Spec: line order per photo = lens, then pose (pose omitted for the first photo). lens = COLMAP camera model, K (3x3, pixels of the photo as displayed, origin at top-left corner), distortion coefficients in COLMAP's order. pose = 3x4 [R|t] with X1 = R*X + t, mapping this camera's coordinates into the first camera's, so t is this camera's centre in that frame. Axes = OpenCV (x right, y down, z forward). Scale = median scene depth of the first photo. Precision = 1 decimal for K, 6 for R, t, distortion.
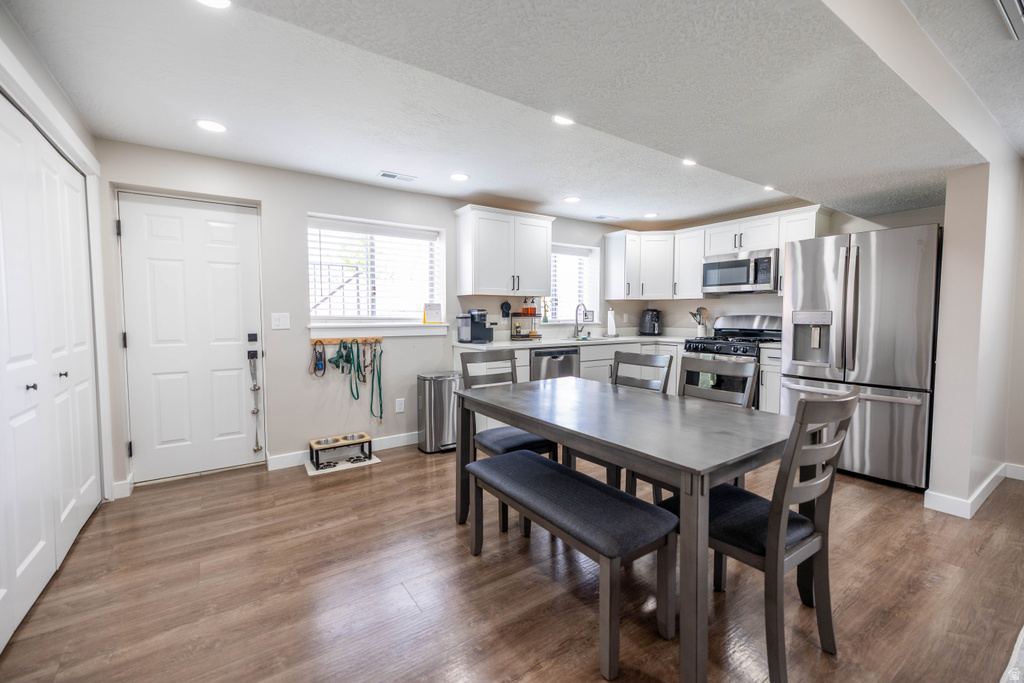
lens RADIAL K [[433.7, 0, 510.7], [0, 433.7, 334.5], [0, 0, 1]] dist [0.003420, -0.000328]
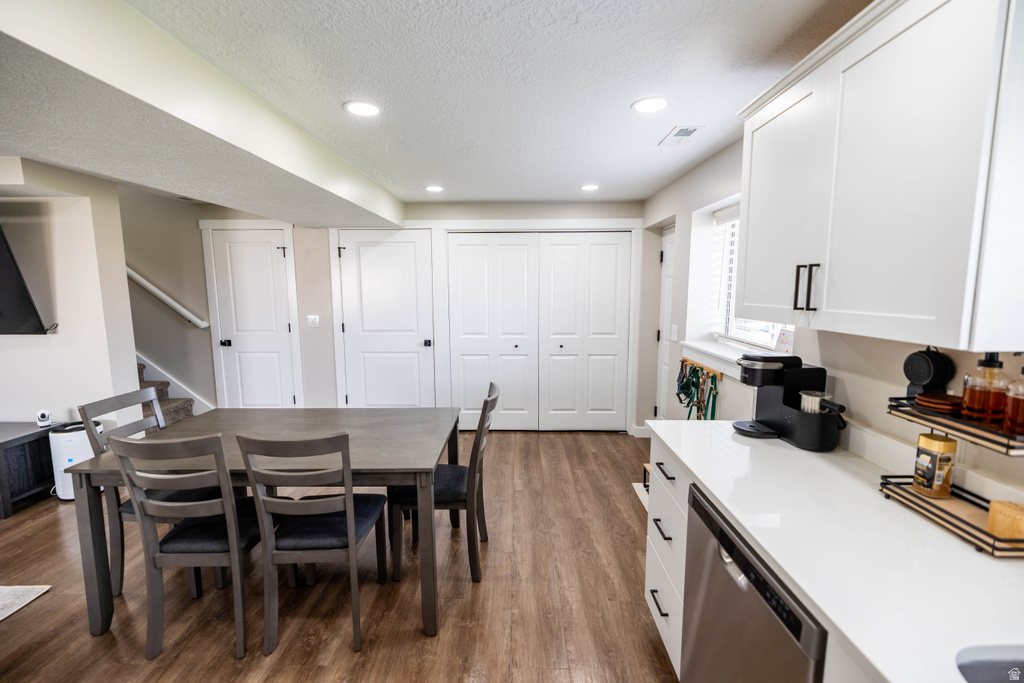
lens RADIAL K [[433.7, 0, 510.7], [0, 433.7, 334.5], [0, 0, 1]] dist [0.003420, -0.000328]
pose [[-0.583091, 0.092551, -0.807118, 0.389875], [-0.037167, 0.989410, 0.140305, -0.122666], [0.811556, 0.111809, -0.573476, 1.023605]]
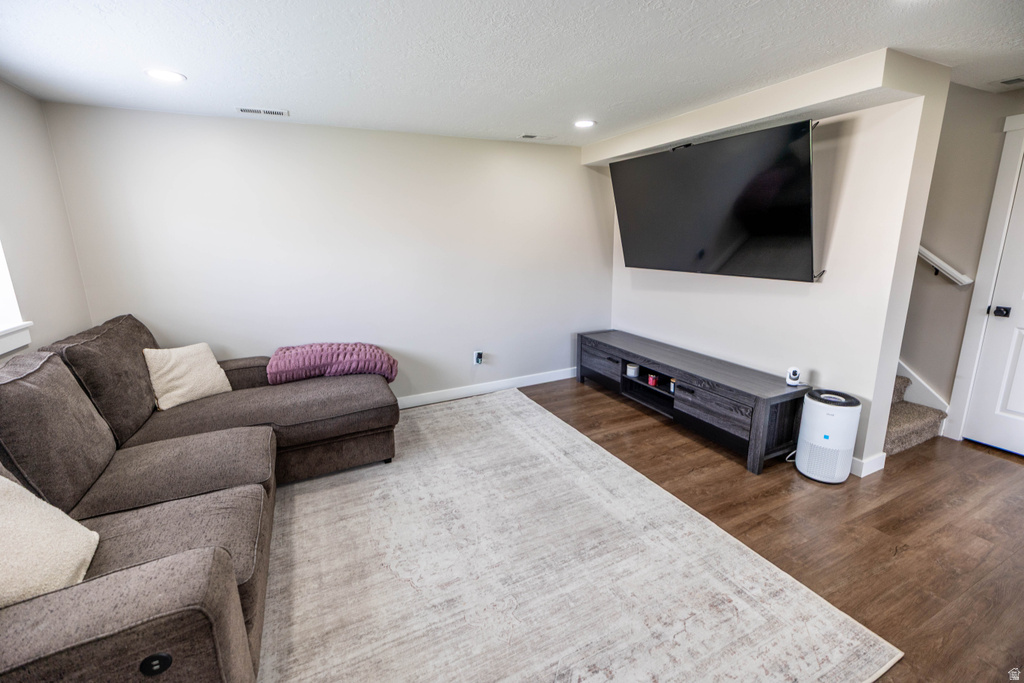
lens RADIAL K [[433.7, 0, 510.7], [0, 433.7, 334.5], [0, 0, 1]] dist [0.003420, -0.000328]
pose [[-0.987912, -0.016713, 0.154113, 0.601676], [0.026534, 0.961268, 0.274334, -0.102953], [-0.152729, 0.275107, -0.949205, 0.639470]]
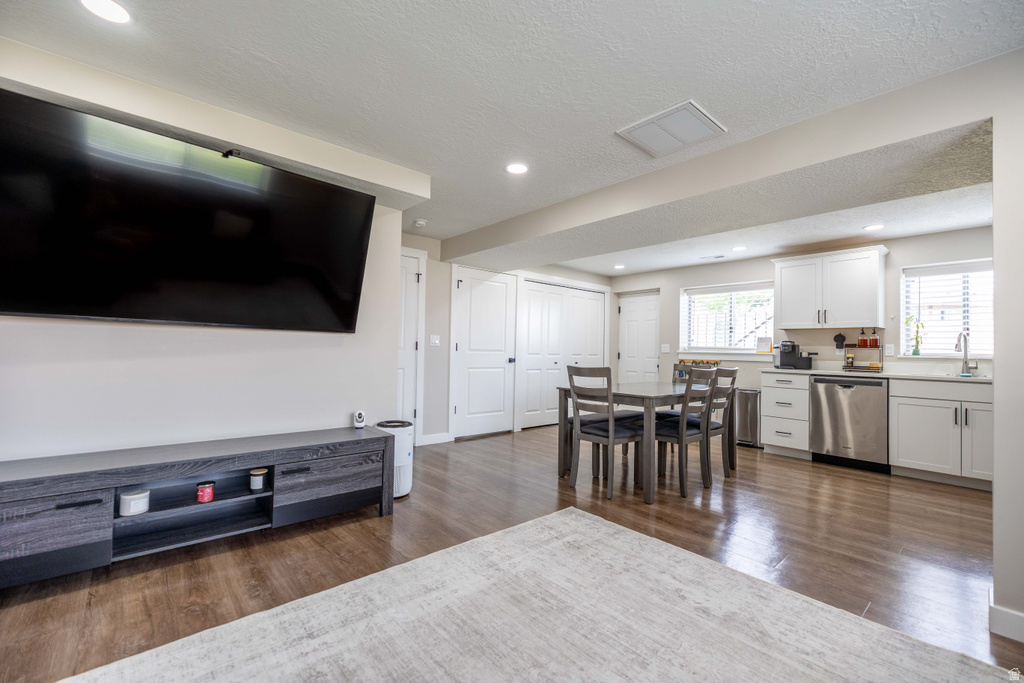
lens RADIAL K [[433.0, 0, 512.0], [0, 433.0, 341.5], [0, 0, 1]] dist [-0.000574, -0.000146]
pose [[0.119807, -0.019612, -0.992603, 1.027866], [-0.070758, 0.997094, -0.028241, 0.031769], [0.990272, 0.073618, 0.118072, 0.096682]]
